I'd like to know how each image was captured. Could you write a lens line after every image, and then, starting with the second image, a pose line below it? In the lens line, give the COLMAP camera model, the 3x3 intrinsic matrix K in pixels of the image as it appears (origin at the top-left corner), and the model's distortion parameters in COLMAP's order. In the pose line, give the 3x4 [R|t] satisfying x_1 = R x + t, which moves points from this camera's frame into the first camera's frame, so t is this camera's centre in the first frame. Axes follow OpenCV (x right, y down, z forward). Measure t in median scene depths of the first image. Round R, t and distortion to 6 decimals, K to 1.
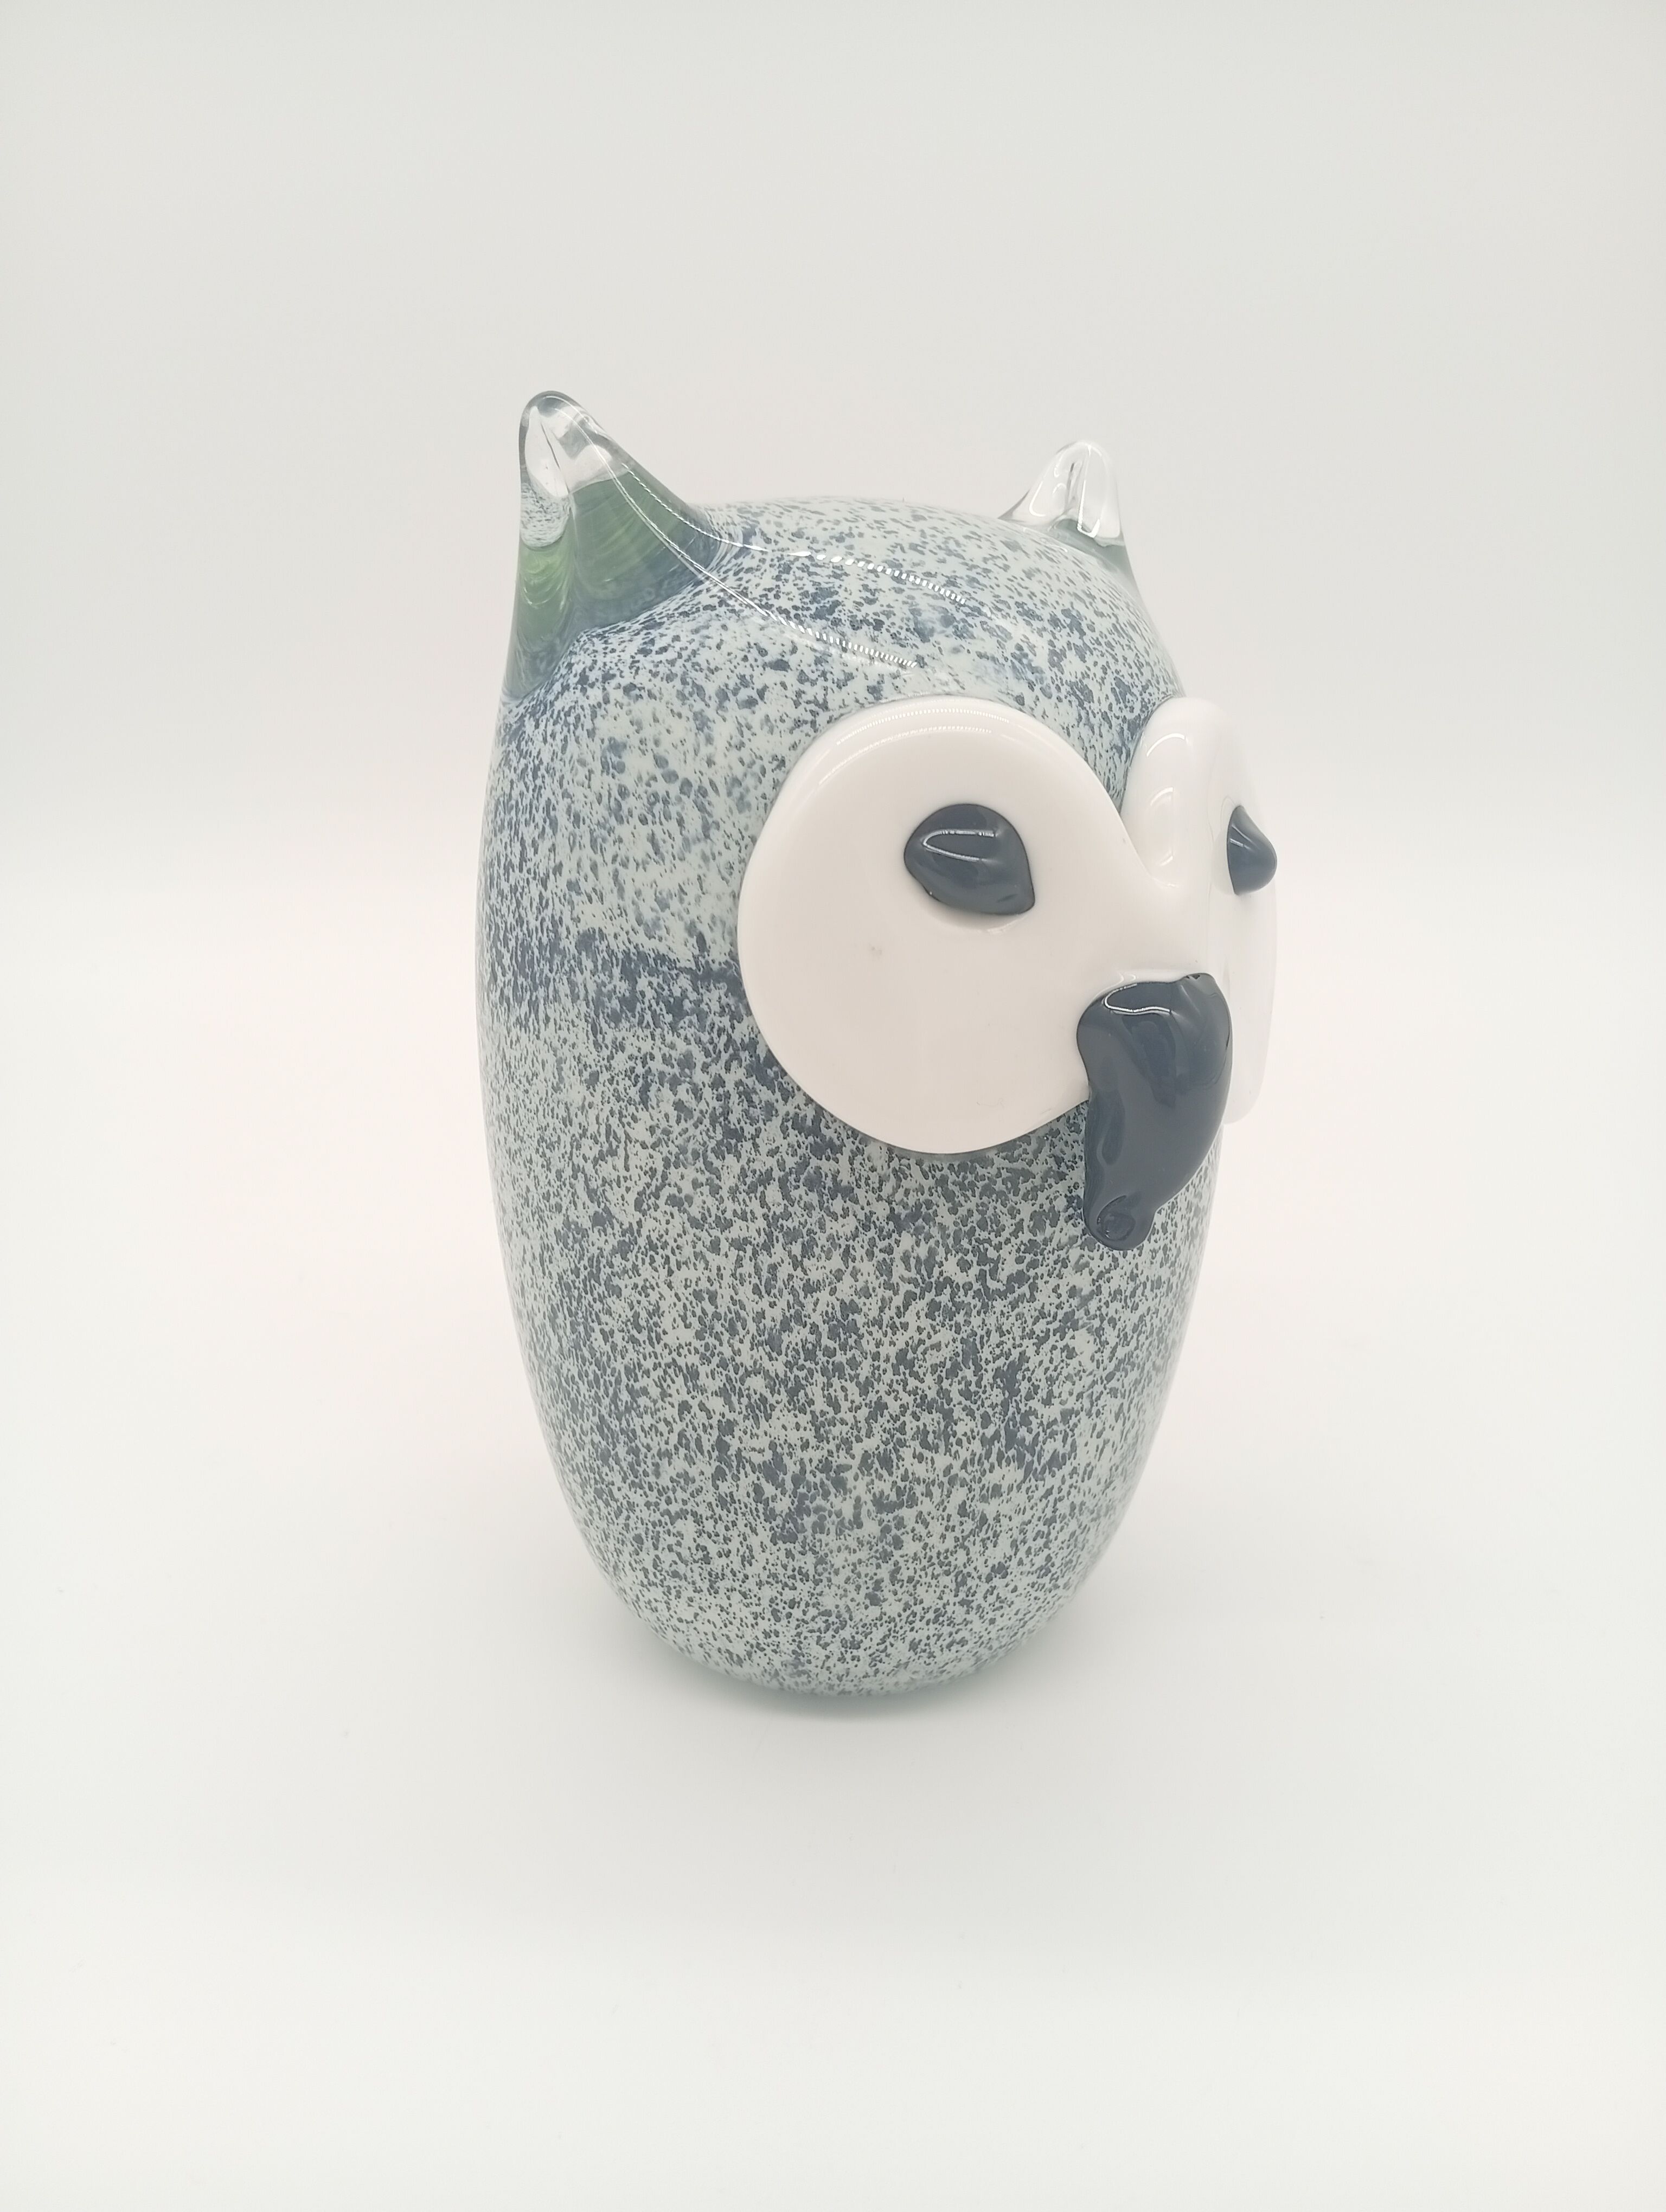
lens RADIAL K [[1918.9, 0, 889.3], [0, 1918.9, 1077.7], [0, 0, 1]] dist [0.110481, 0.001341]
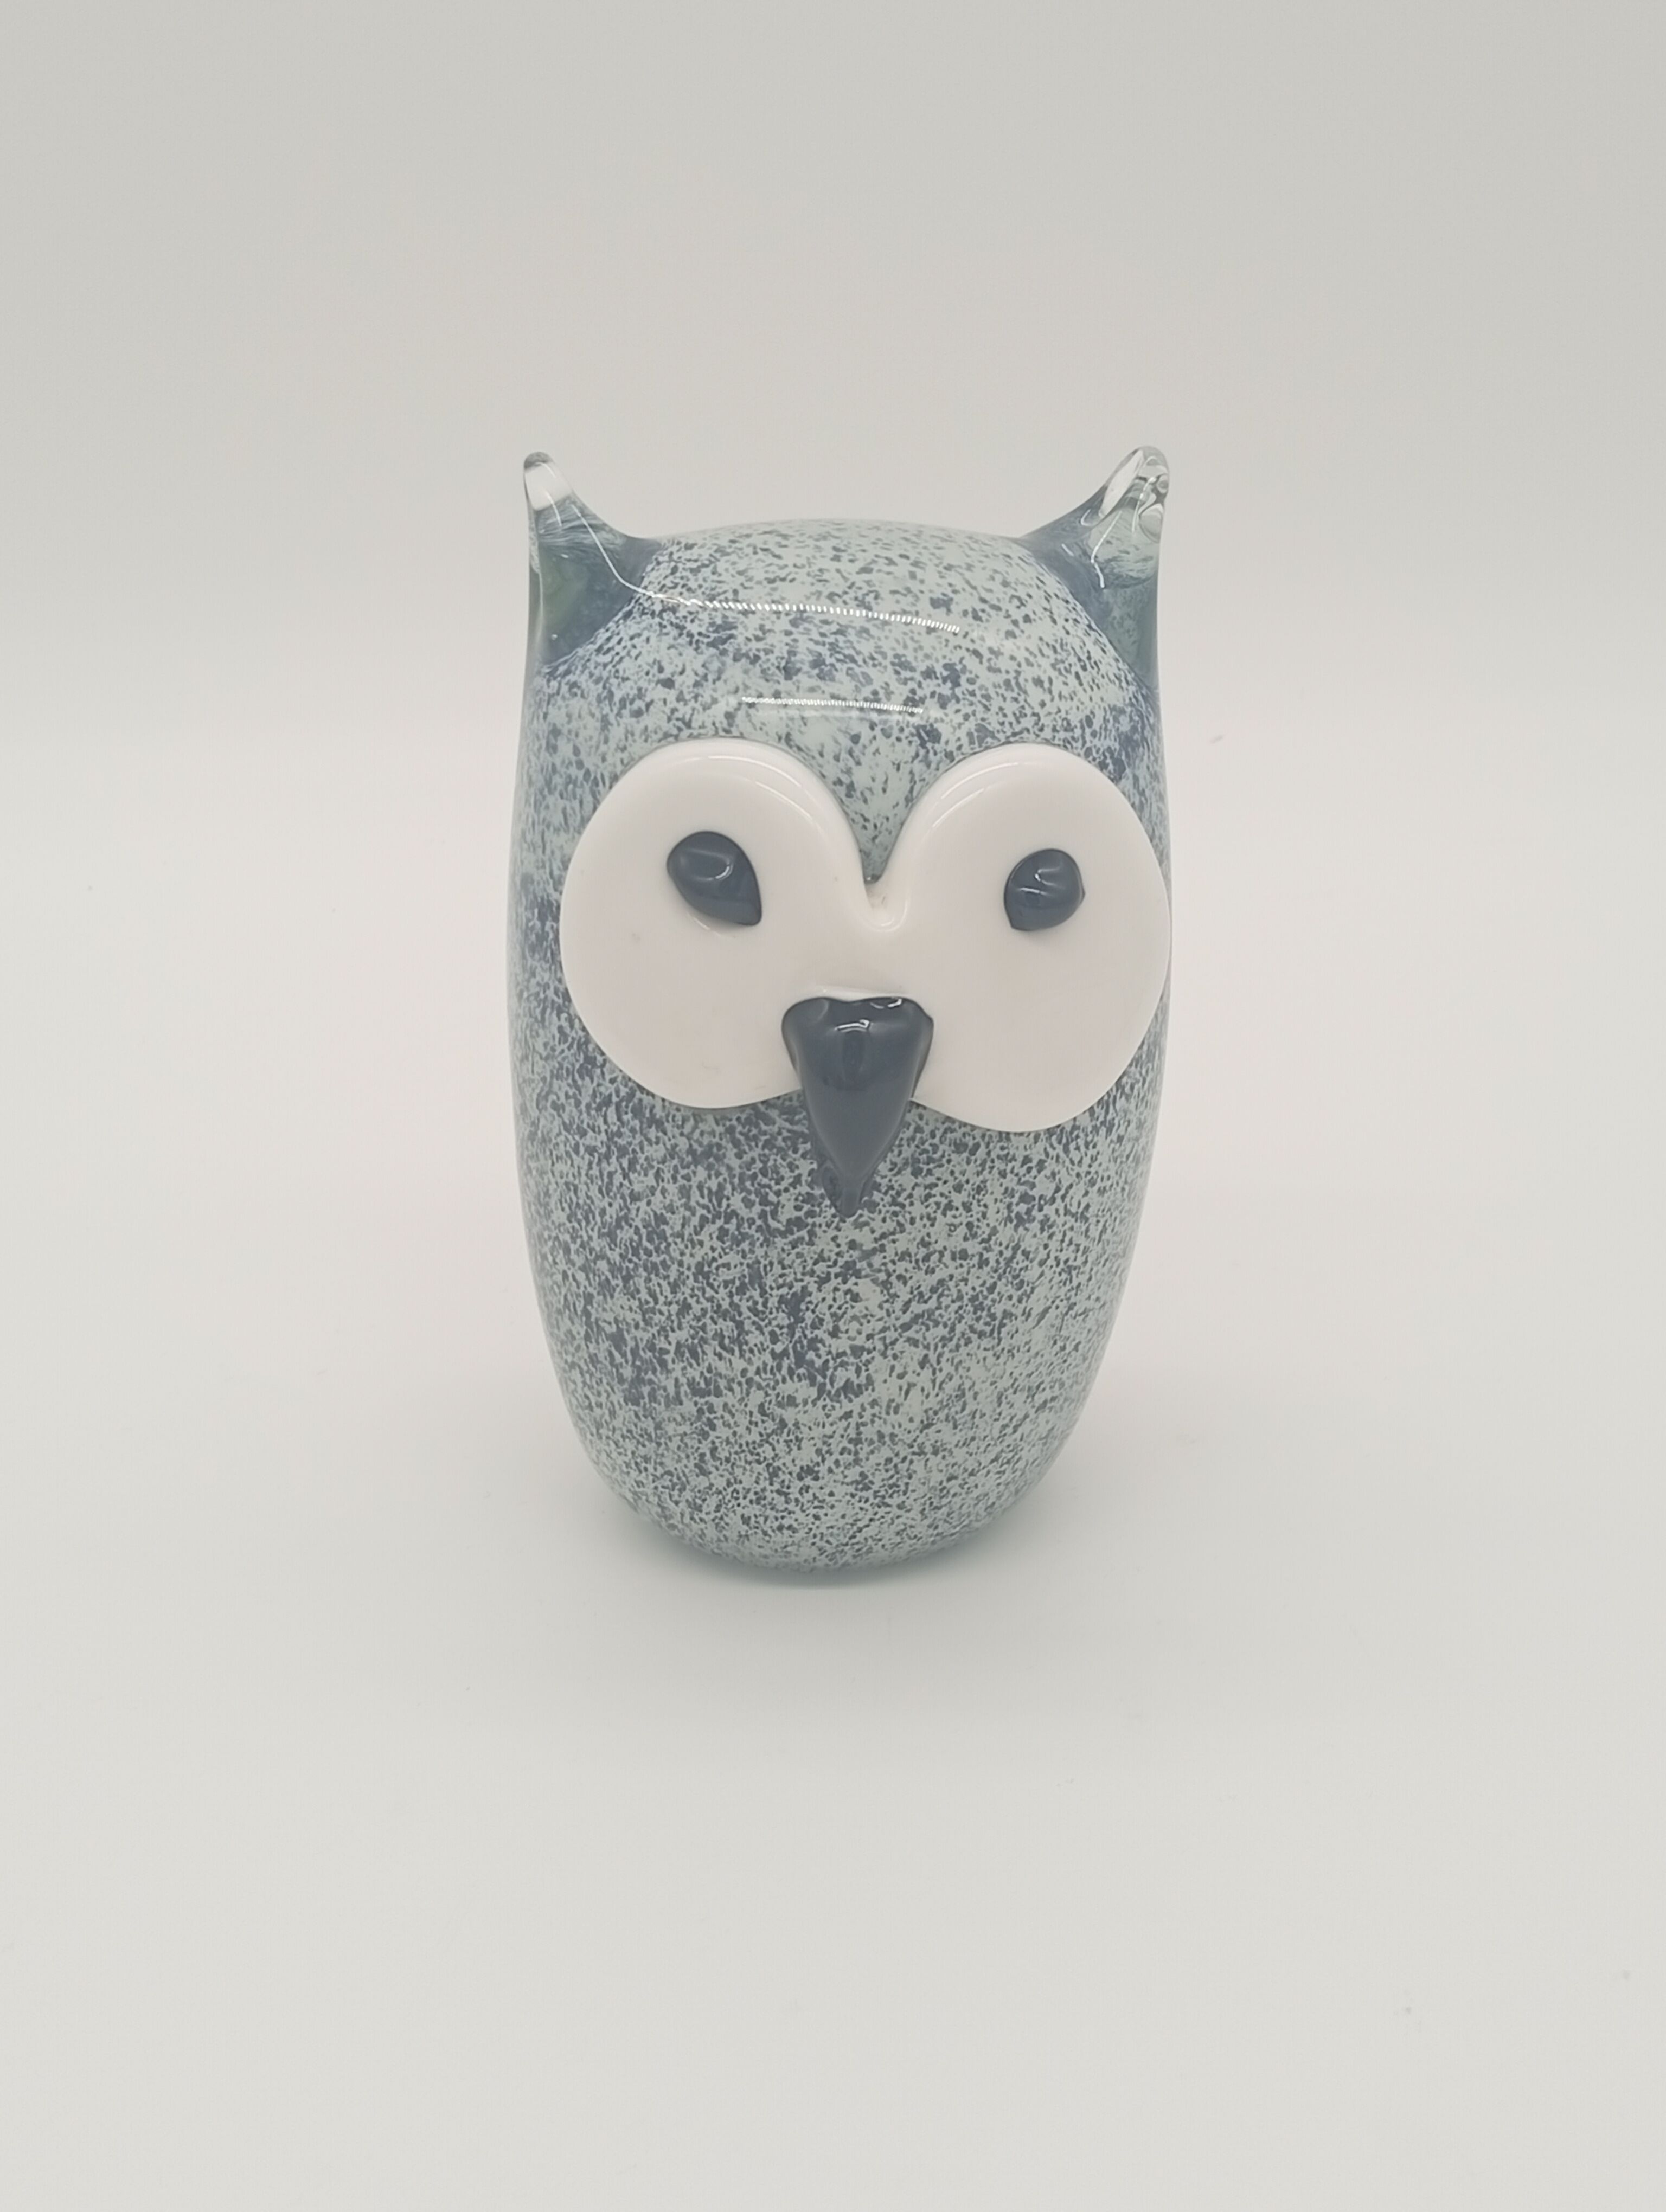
lens RADIAL K [[3584.2, 0, 840.4], [0, 3584.2, 1109.5], [0, 0, 1]] dist [-0.145946, 0.022979]
pose [[0.866119, 0.176535, -0.467625, 1.081779], [-0.129878, 0.982904, 0.130504, -0.247680], [0.482669, -0.052298, 0.874240, -0.875169]]
